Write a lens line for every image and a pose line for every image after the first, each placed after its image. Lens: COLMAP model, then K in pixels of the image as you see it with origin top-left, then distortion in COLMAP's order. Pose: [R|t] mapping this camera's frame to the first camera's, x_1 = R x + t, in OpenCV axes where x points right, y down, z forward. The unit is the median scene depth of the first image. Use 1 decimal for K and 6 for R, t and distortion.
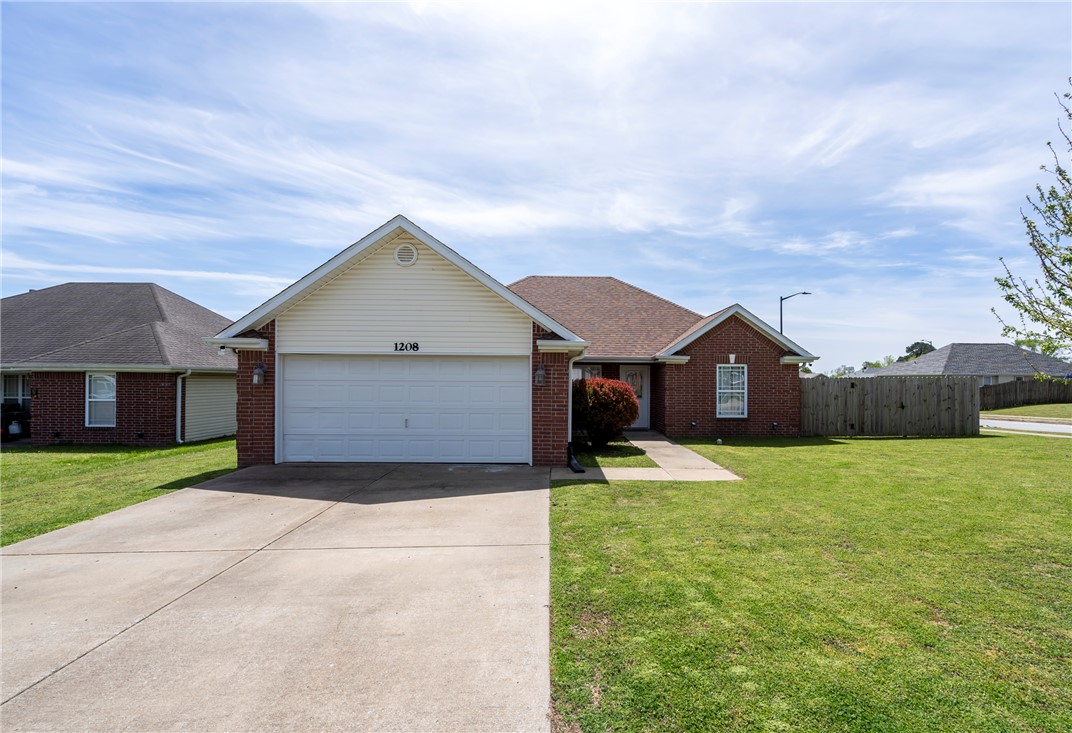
lens RADIAL K [[506.1, 0, 536.0], [0, 506.1, 366.5], [0, 0, 1]] dist [-0.002325, 0.000016]
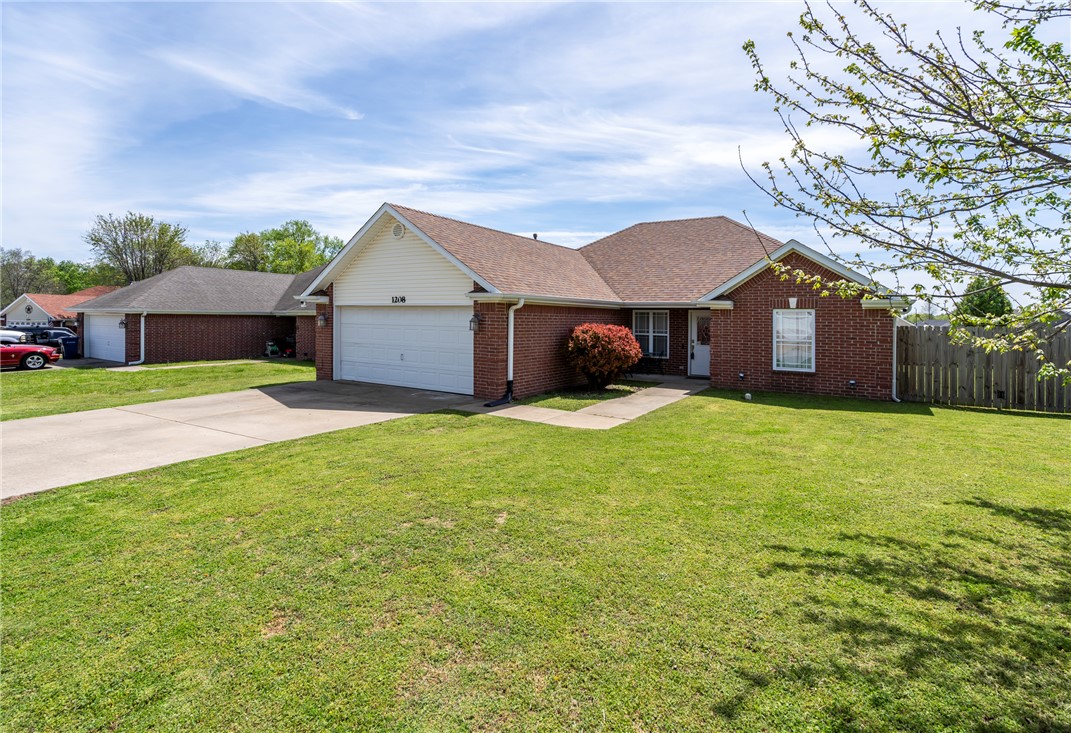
lens RADIAL K [[480.0, 0, 538.6], [0, 480.0, 304.1], [0, 0, 1]] dist [-0.001630, -0.000090]
pose [[0.851609, -0.008984, -0.524101, 0.718314], [0.005997, 0.999955, -0.007396, -0.015920], [0.524143, 0.003156, 0.851624, 0.115373]]
